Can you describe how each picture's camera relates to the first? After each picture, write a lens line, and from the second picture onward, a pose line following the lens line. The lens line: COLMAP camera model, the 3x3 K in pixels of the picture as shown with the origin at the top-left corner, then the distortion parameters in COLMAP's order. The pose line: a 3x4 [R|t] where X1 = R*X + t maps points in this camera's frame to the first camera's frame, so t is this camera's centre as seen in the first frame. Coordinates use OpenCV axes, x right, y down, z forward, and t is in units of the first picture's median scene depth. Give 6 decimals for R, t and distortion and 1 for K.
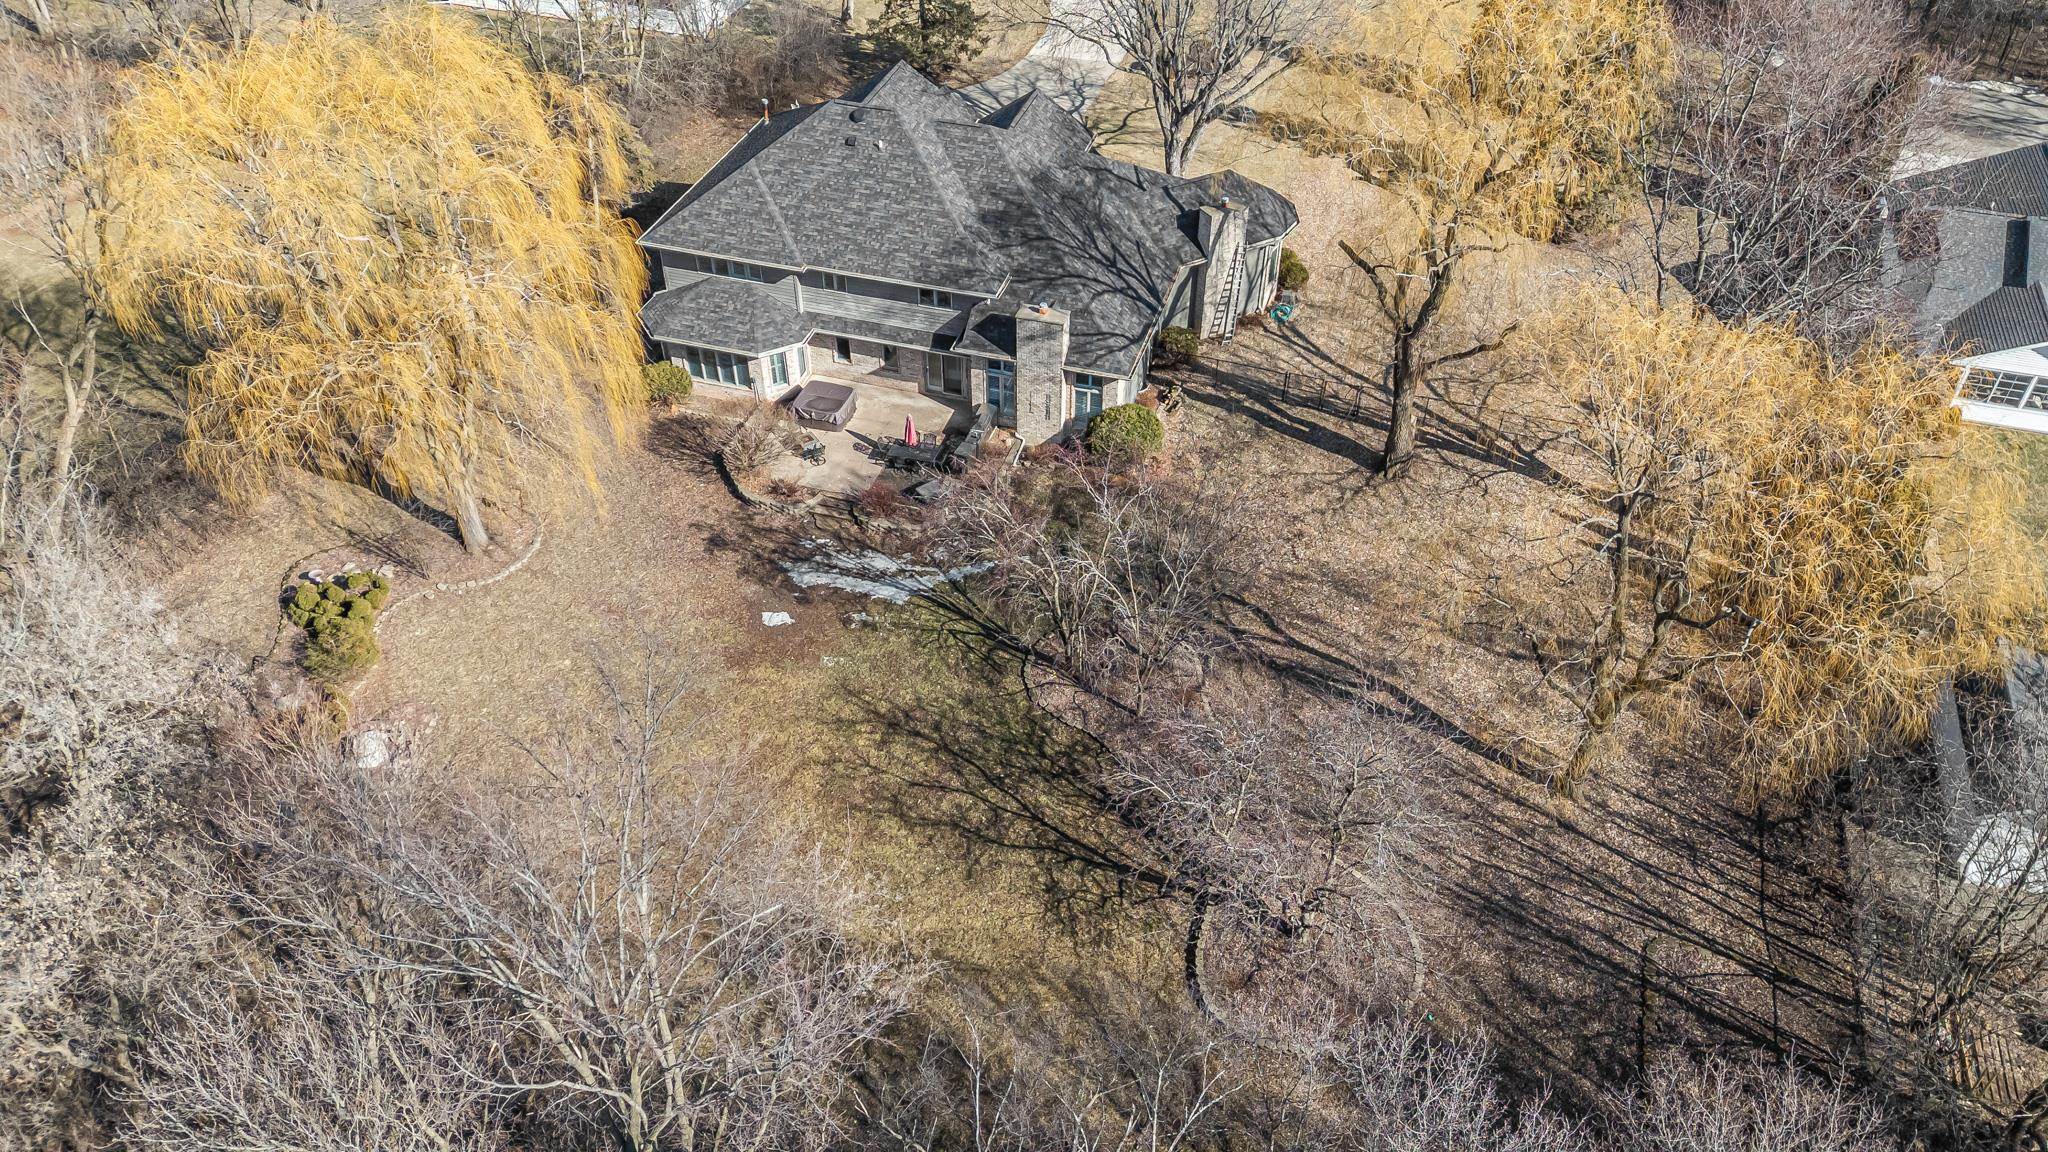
lens RADIAL K [[1472.7, 0, 1038.7], [0, 1472.7, 559.2], [0, 0, 1]] dist [0.099490, -0.102749]
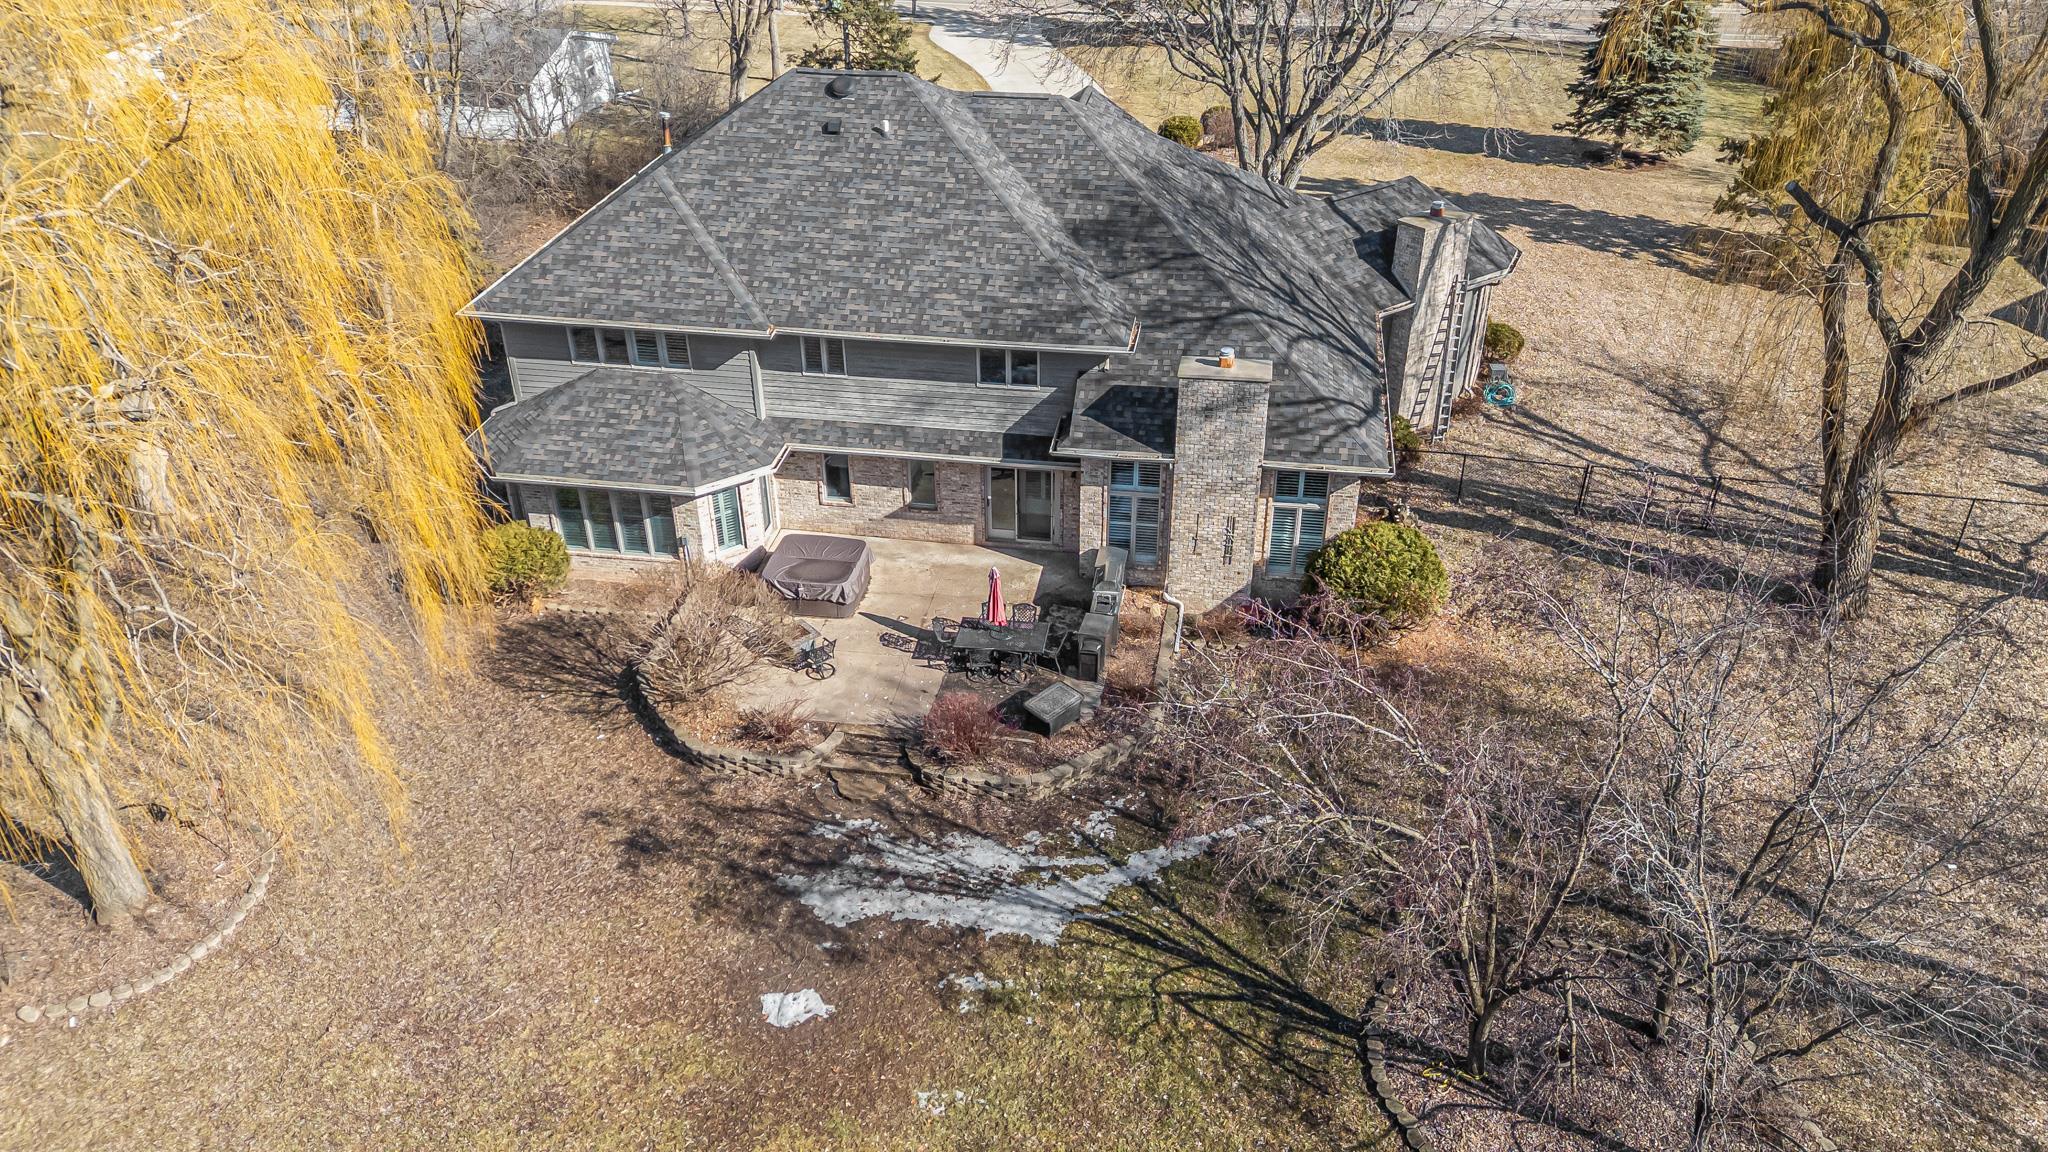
lens RADIAL K [[1472.7, 0, 1038.7], [0, 1472.7, 559.2], [0, 0, 1]] dist [0.099490, -0.102749]
pose [[0.991146, -0.075018, 0.109552, -0.125311], [0.091752, 0.983372, -0.156718, -0.015069], [-0.095974, 0.165382, 0.981549, 0.454244]]
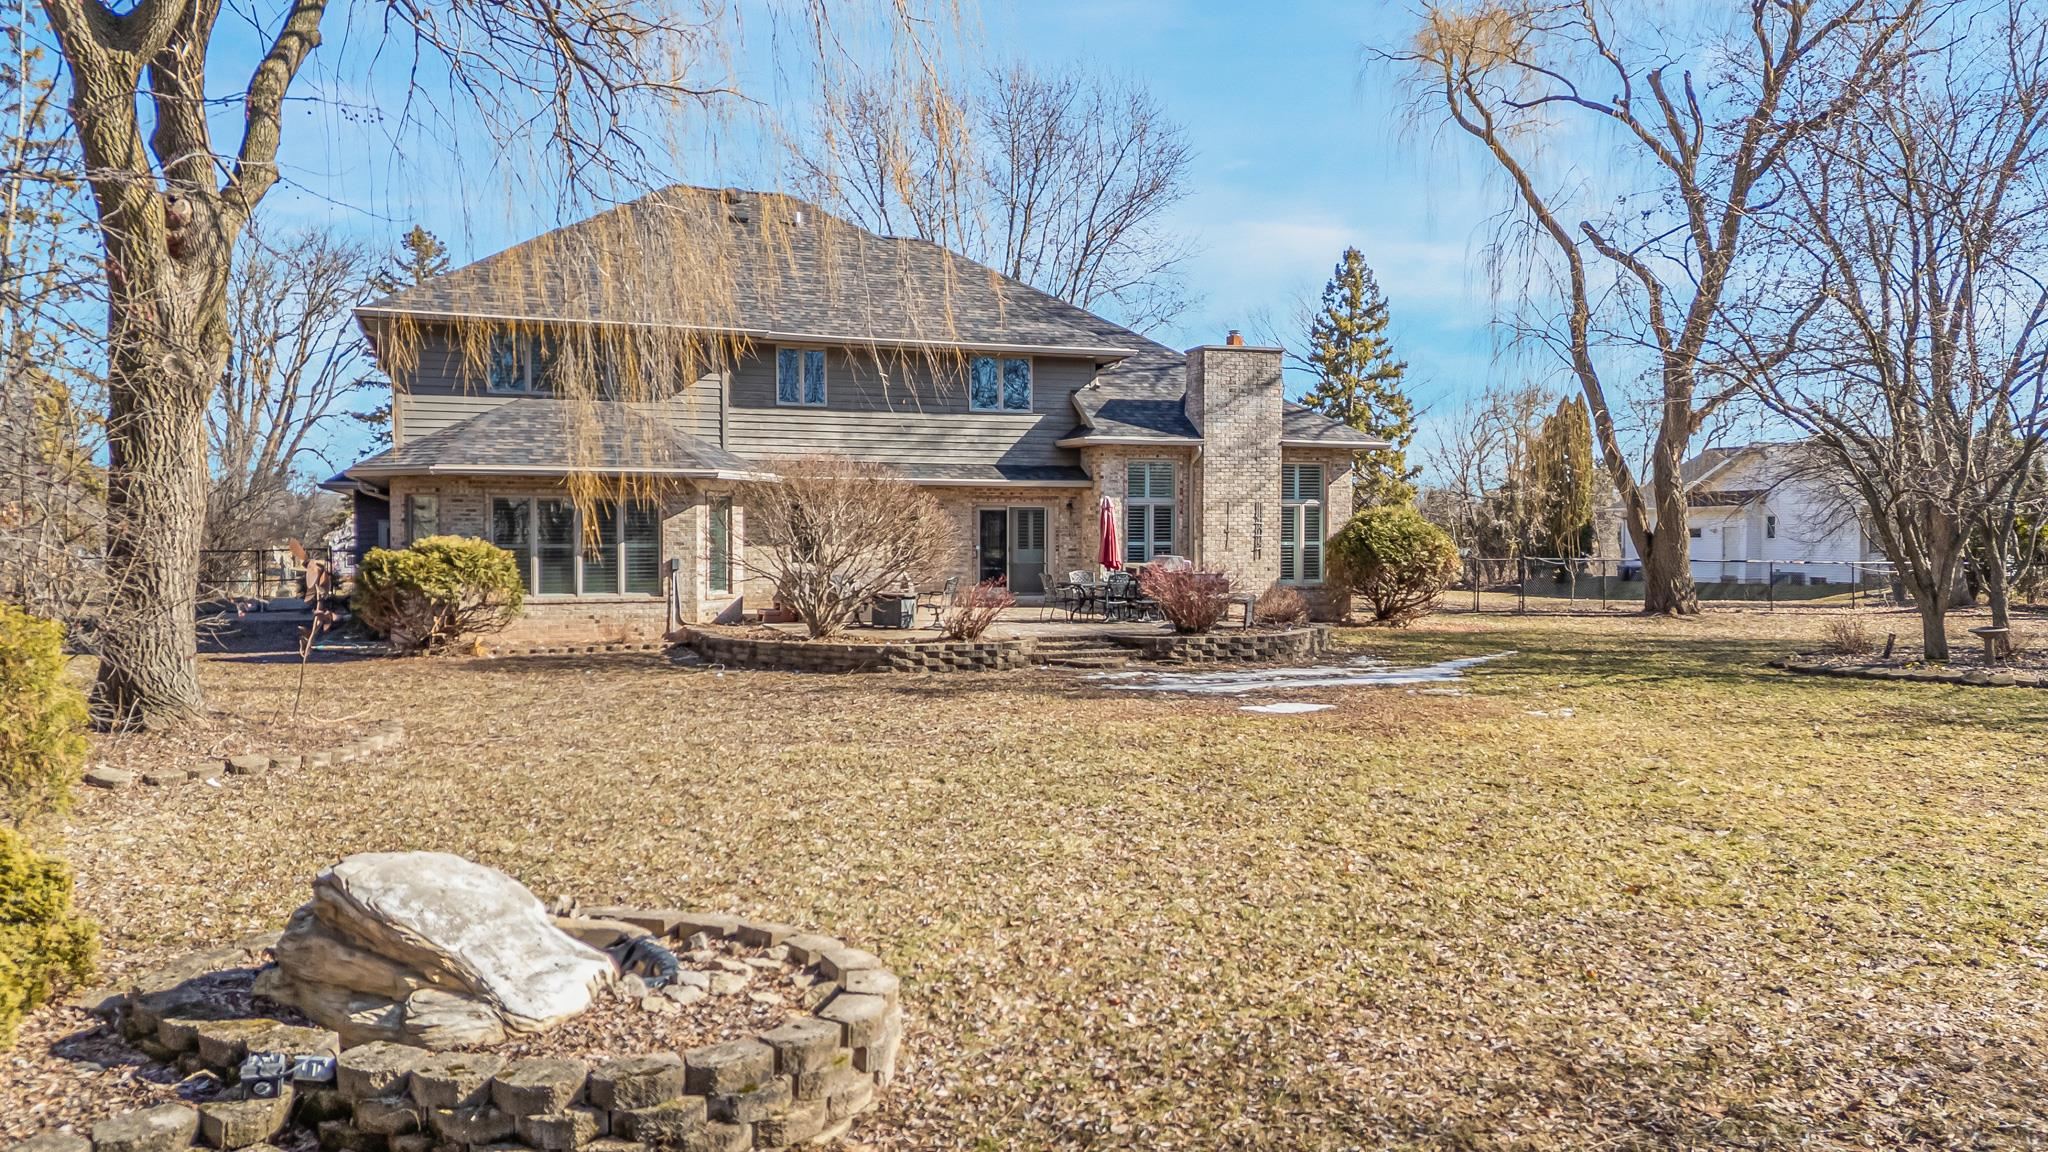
lens RADIAL K [[1438.2, 0, 1024.0], [0, 1438.2, 576.0], [0, 0, 1]] dist [0.152583, -0.094252]
pose [[0.807921, -0.022500, 0.588861, -0.373550], [0.384191, 0.777816, -0.497393, 0.140742], [-0.446834, 0.628089, 0.637058, 0.700152]]
